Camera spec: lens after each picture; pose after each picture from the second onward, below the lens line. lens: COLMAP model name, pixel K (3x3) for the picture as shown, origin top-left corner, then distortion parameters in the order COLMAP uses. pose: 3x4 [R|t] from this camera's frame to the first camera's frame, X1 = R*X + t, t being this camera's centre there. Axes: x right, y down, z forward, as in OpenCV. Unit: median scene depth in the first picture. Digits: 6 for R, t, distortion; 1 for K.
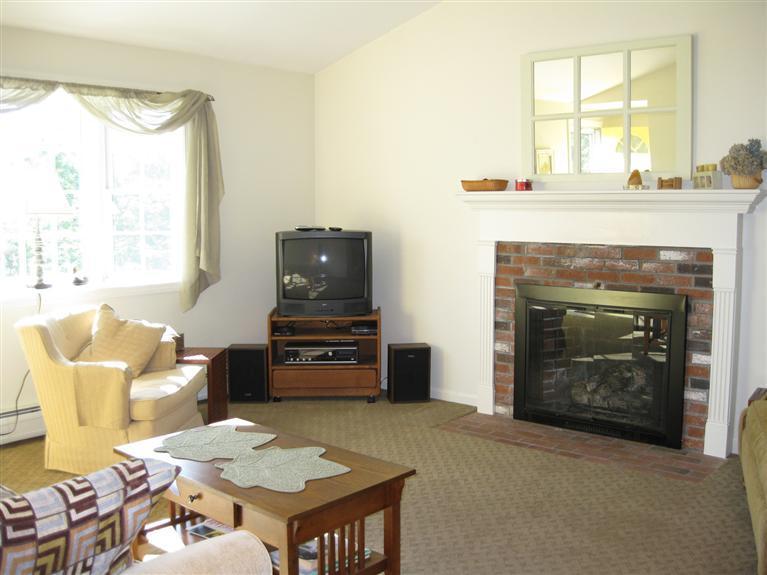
lens RADIAL K [[801.0, 0, 383.5], [0, 801.0, 287.5], [0, 0, 1]] dist [-0.064601, 0.012500]
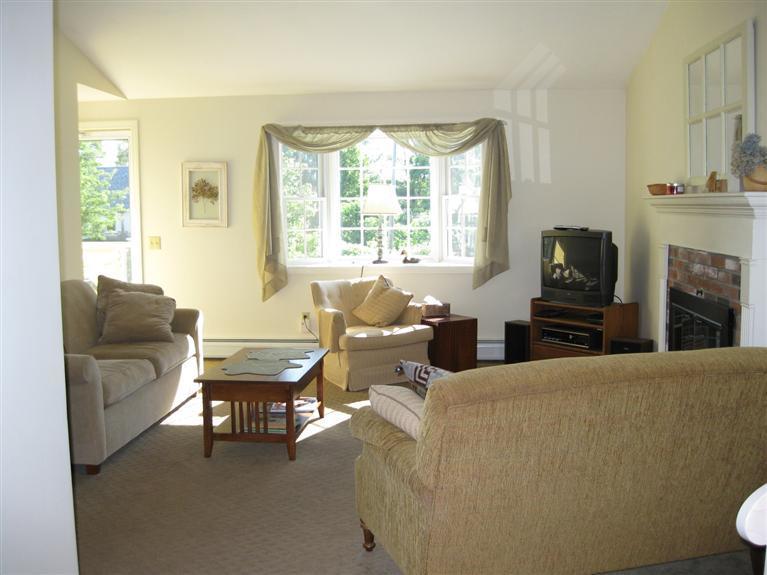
lens RADIAL K [[801.0, 0, 383.5], [0, 801.0, 287.5], [0, 0, 1]] dist [-0.064601, 0.012500]
pose [[0.589131, 0.080988, -0.803968, 0.743136], [-0.075341, 0.996136, 0.045138, -0.021131], [0.804517, 0.033979, 0.592956, 0.108463]]
